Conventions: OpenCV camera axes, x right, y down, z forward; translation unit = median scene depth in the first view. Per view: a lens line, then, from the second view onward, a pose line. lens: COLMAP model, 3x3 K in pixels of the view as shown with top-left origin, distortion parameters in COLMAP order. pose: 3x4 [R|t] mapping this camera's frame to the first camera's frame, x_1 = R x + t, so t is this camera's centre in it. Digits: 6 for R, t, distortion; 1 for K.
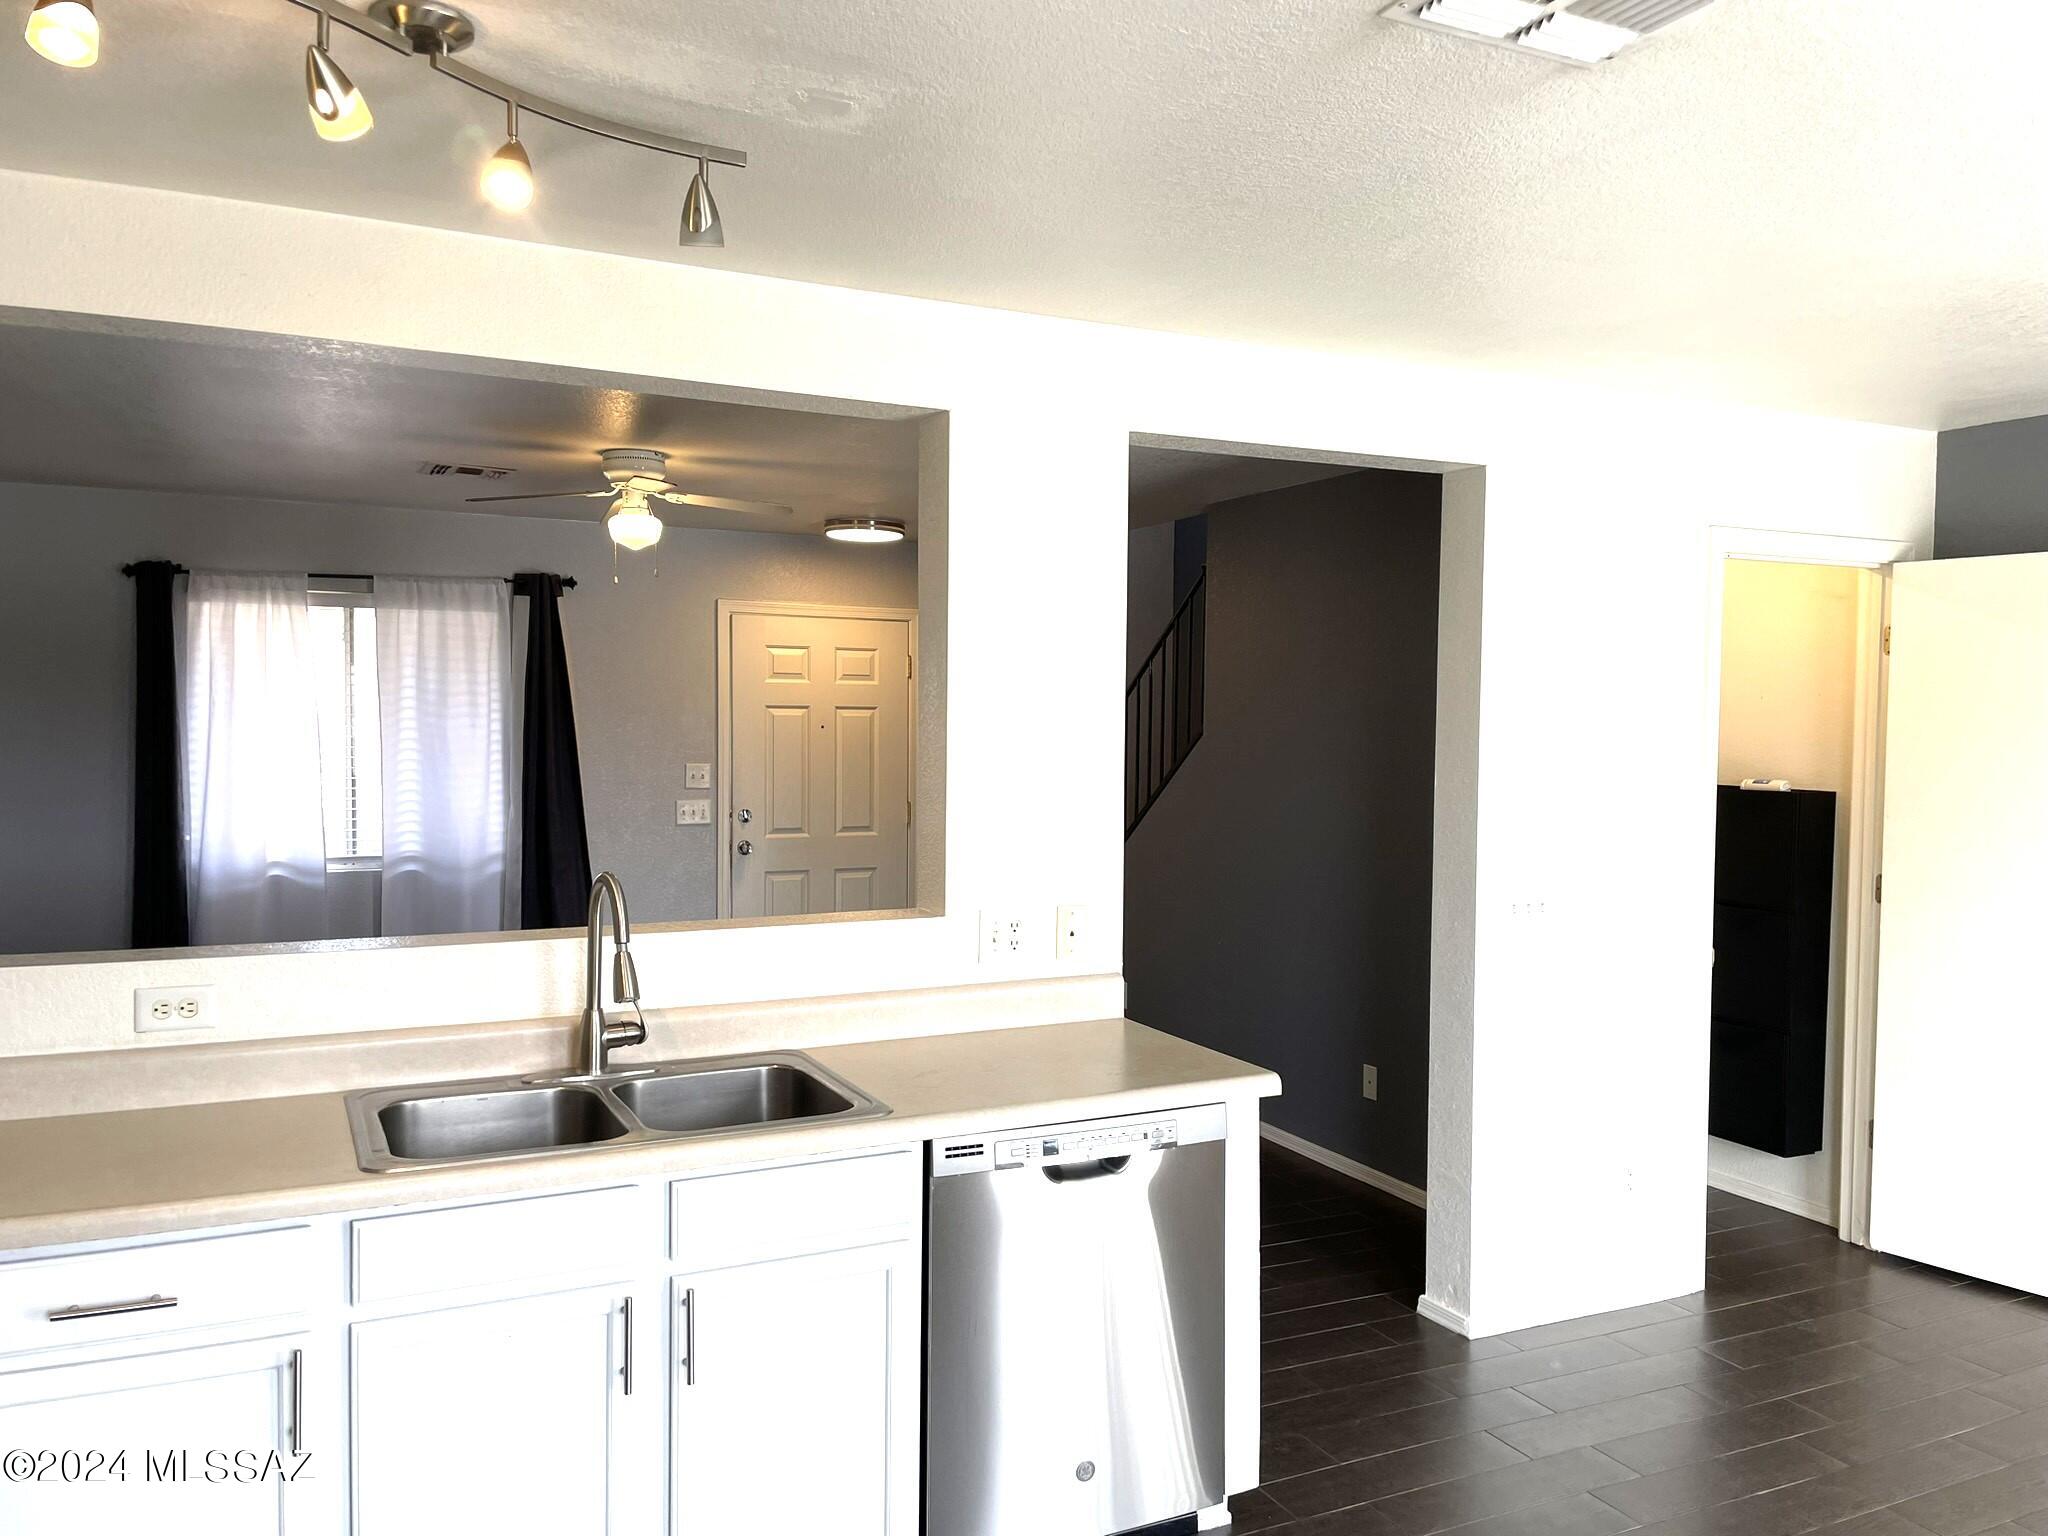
lens RADIAL K [[1557.5, 0, 1030.1], [0, 1557.5, 781.8], [0, 0, 1]] dist [0.089792, -0.112935]
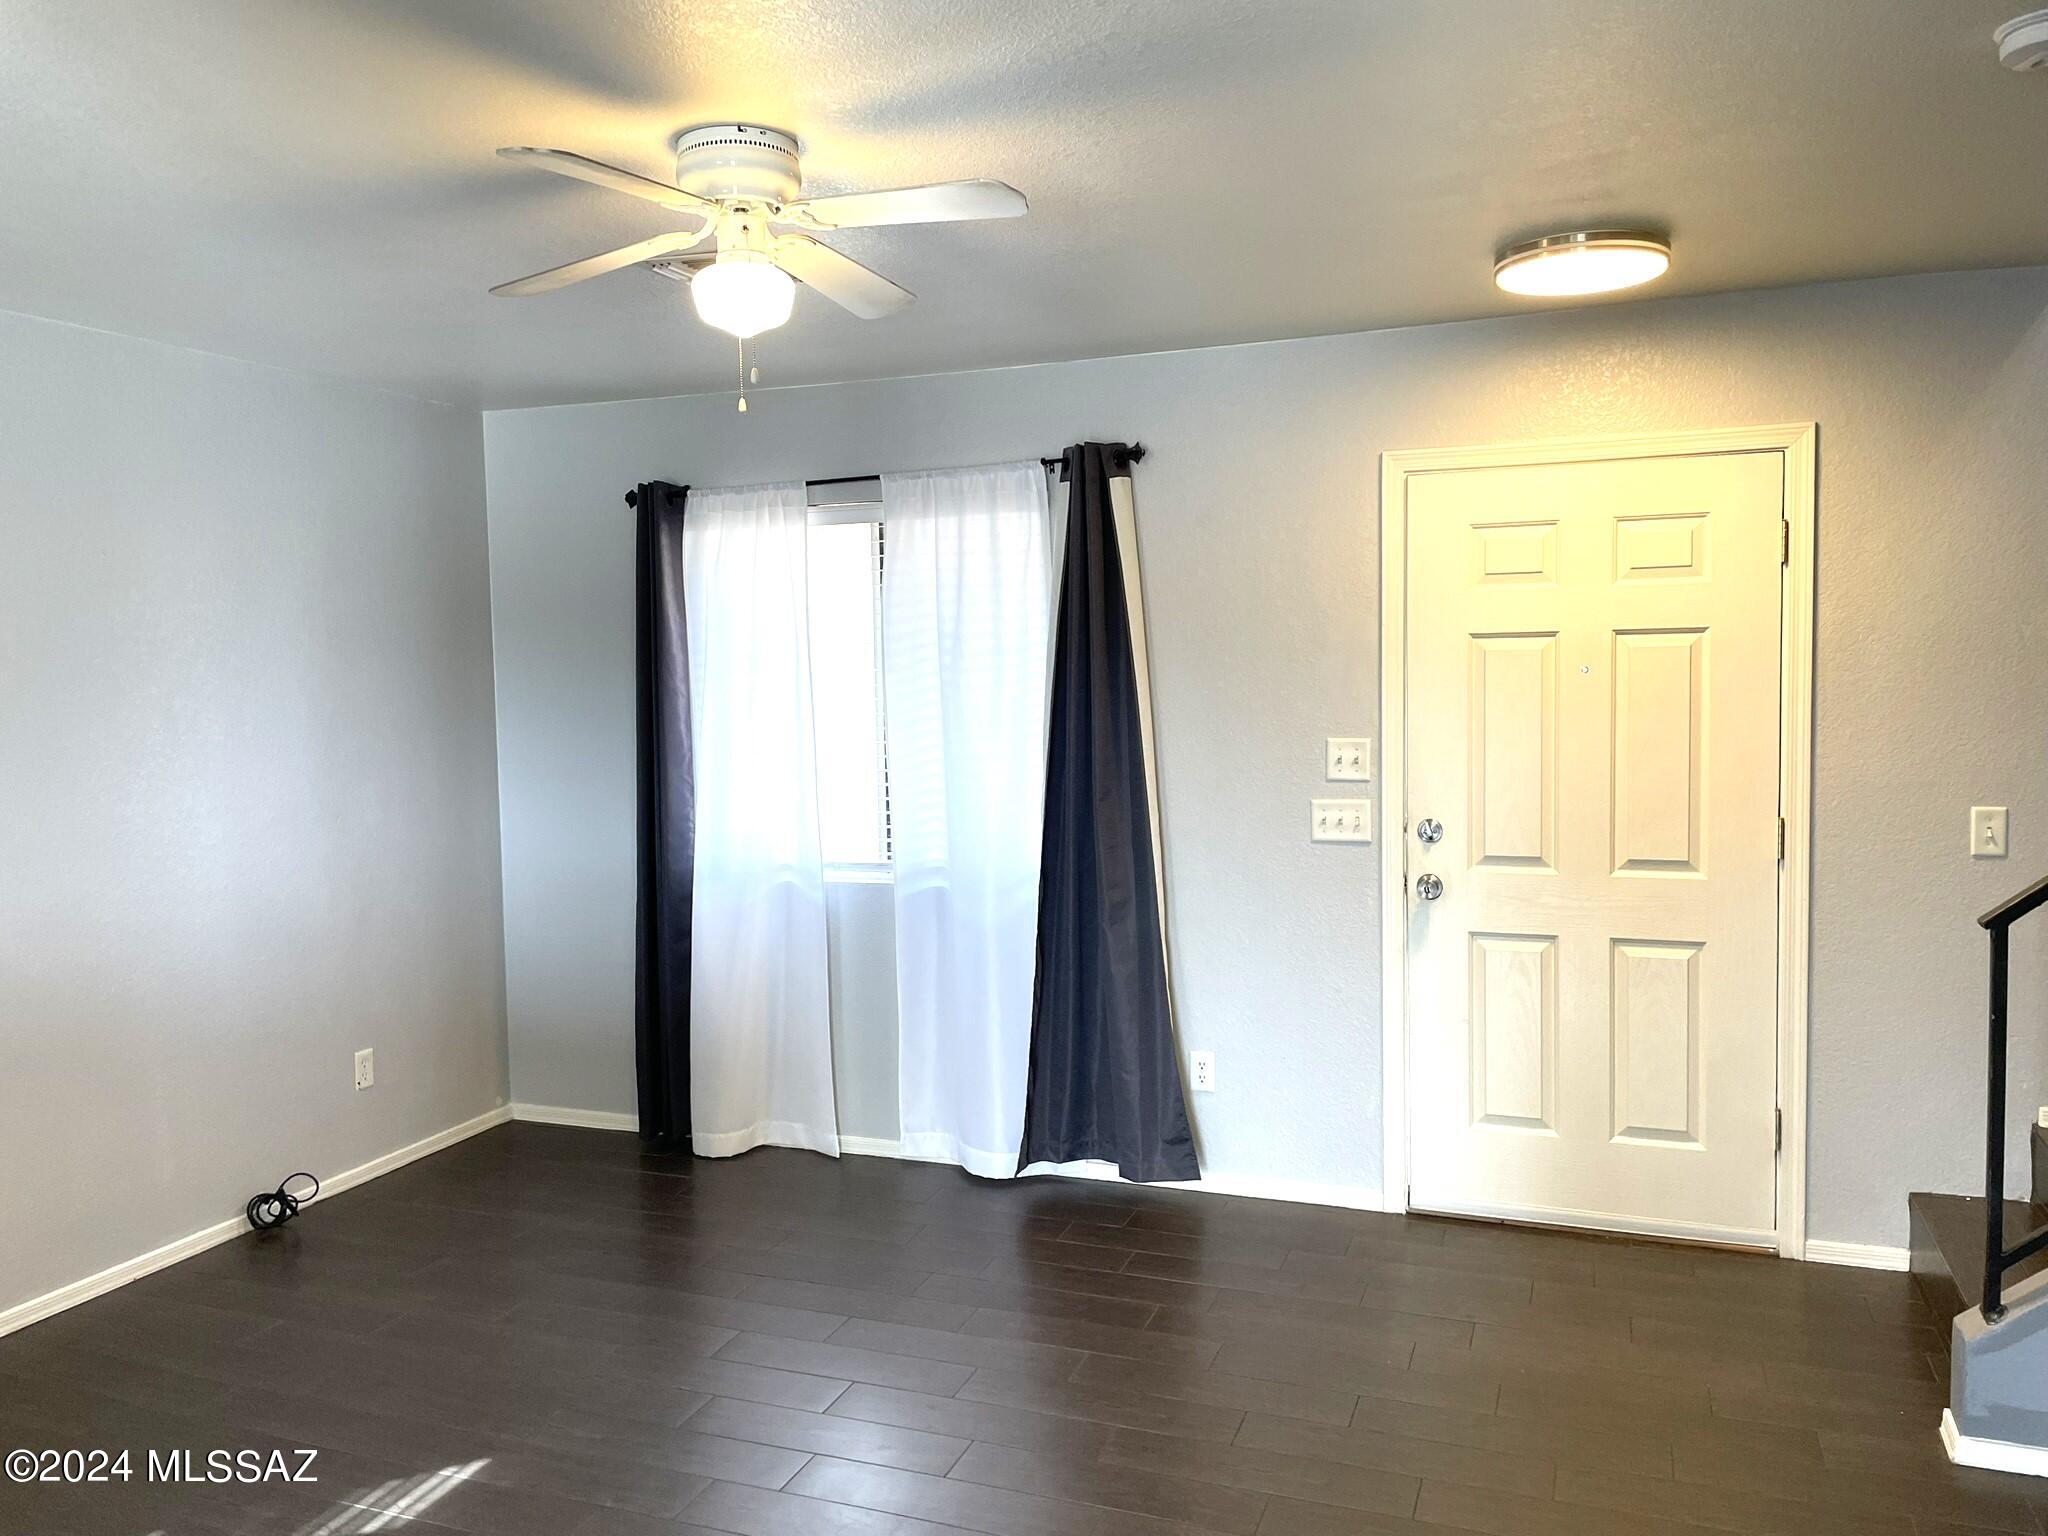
lens RADIAL K [[1557.5, 0, 1014.7], [0, 1557.5, 773.7], [0, 0, 1]] dist [0.089792, -0.112935]
pose [[0.673839, 0.026664, -0.738397, 0.148397], [-0.006633, 0.999527, 0.030041, -0.016485], [0.738848, -0.015345, 0.673697, 0.554301]]
